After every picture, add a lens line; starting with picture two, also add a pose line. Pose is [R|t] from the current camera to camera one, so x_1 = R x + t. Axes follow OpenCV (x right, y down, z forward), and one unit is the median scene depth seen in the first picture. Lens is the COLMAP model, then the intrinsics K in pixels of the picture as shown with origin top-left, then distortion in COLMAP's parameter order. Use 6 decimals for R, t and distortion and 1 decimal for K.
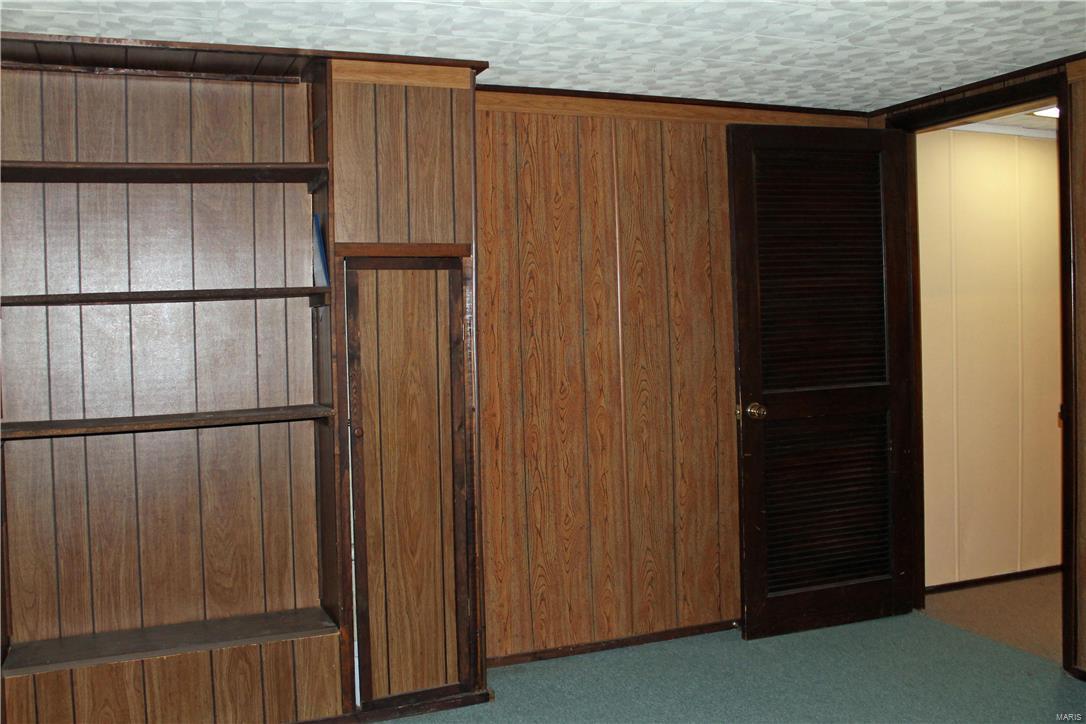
lens RADIAL K [[1014.8, 0, 543.0], [0, 1014.8, 362.0], [0, 0, 1]] dist [-0.087992, 0.017766]
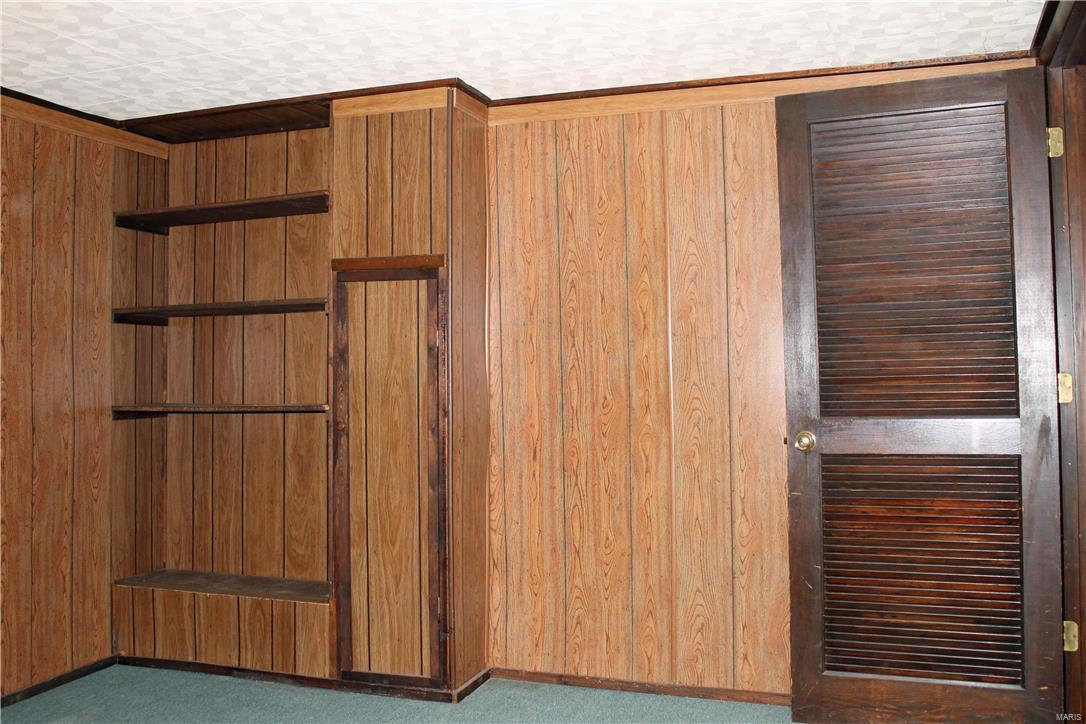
lens RADIAL K [[1014.8, 0, 543.0], [0, 1014.8, 362.0], [0, 0, 1]] dist [-0.087992, 0.017766]
pose [[0.748641, 0.014943, -0.662807, 0.620353], [-0.040777, 0.998891, -0.023537, 0.013145], [0.661720, 0.044648, 0.748421, 0.260451]]
